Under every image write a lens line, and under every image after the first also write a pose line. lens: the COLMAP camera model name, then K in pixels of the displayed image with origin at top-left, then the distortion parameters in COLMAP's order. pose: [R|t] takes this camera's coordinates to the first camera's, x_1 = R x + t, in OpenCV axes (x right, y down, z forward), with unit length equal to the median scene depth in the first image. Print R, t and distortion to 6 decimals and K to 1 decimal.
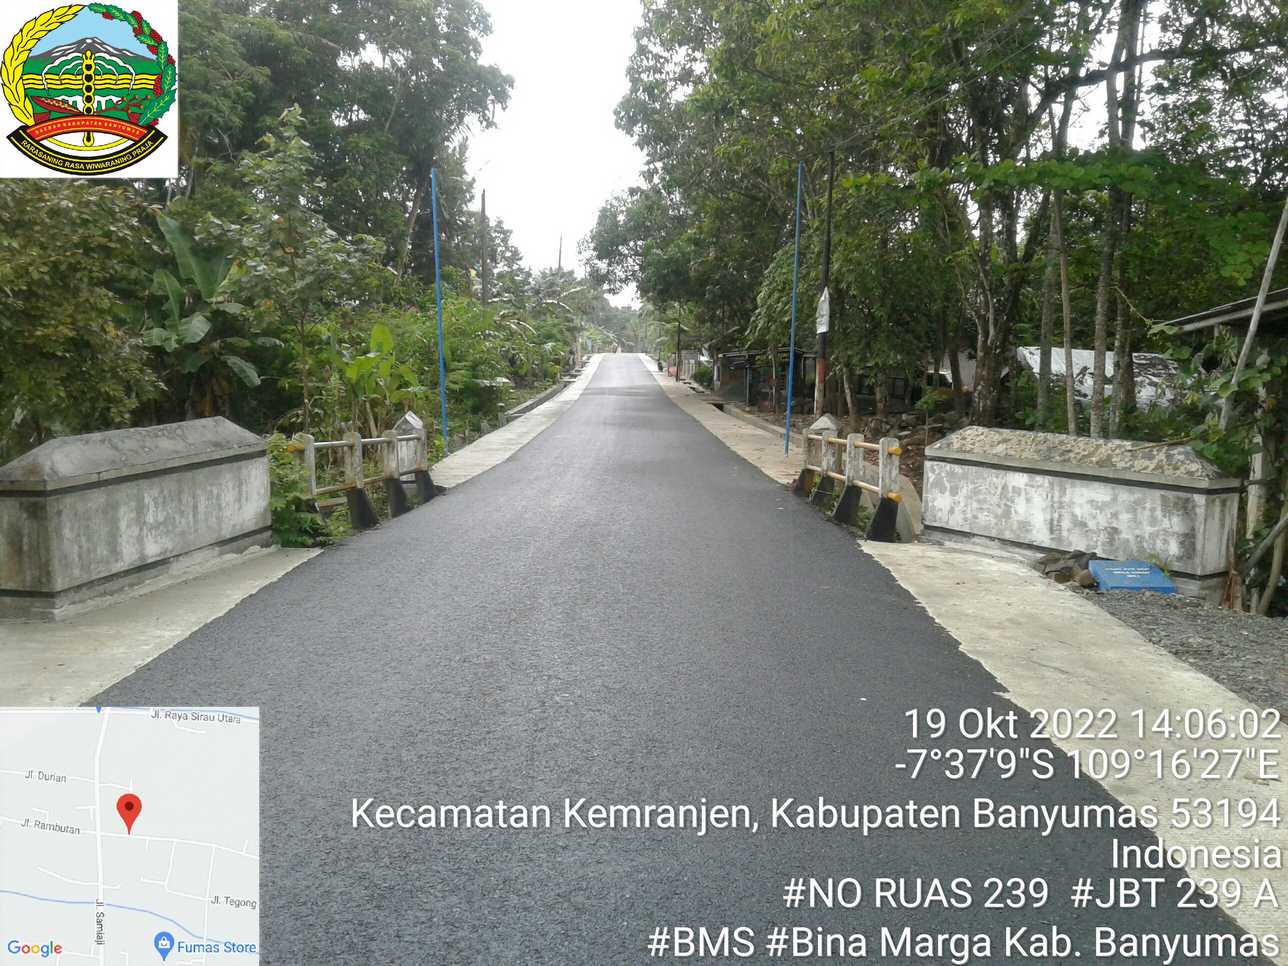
lens RADIAL K [[1329.2, 0, 644.0], [0, 1329.2, 483.0], [0, 0, 1]] dist [-0.011405, -0.017419]
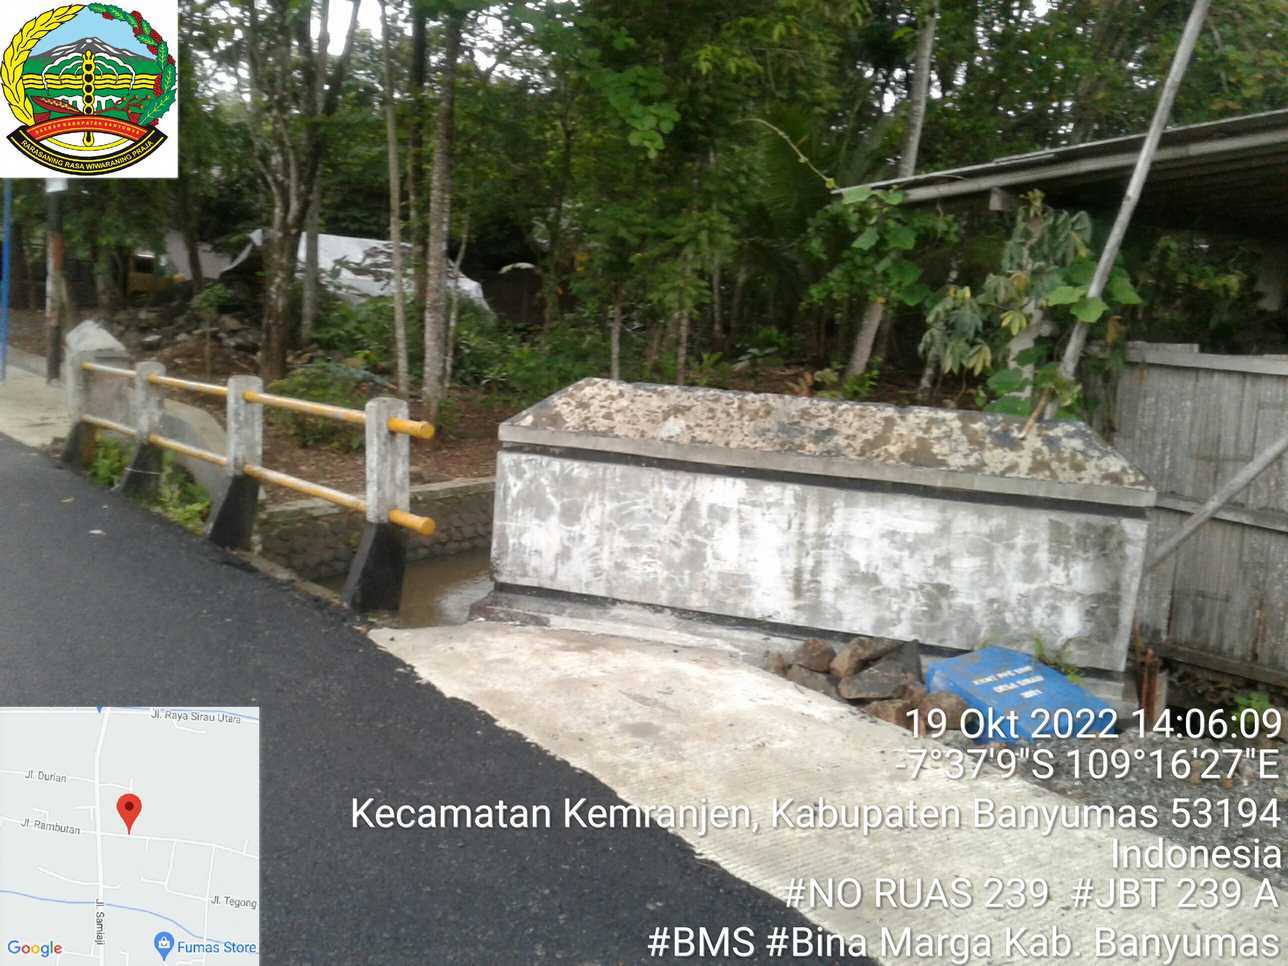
lens RADIAL K [[1329.2, 0, 644.0], [0, 1329.2, 483.0], [0, 0, 1]] dist [-0.011405, -0.017419]
pose [[0.818402, -0.079063, 0.569182, -0.022391], [0.031598, 0.995183, 0.092804, -0.055495], [-0.573777, -0.057966, 0.816958, 0.657720]]
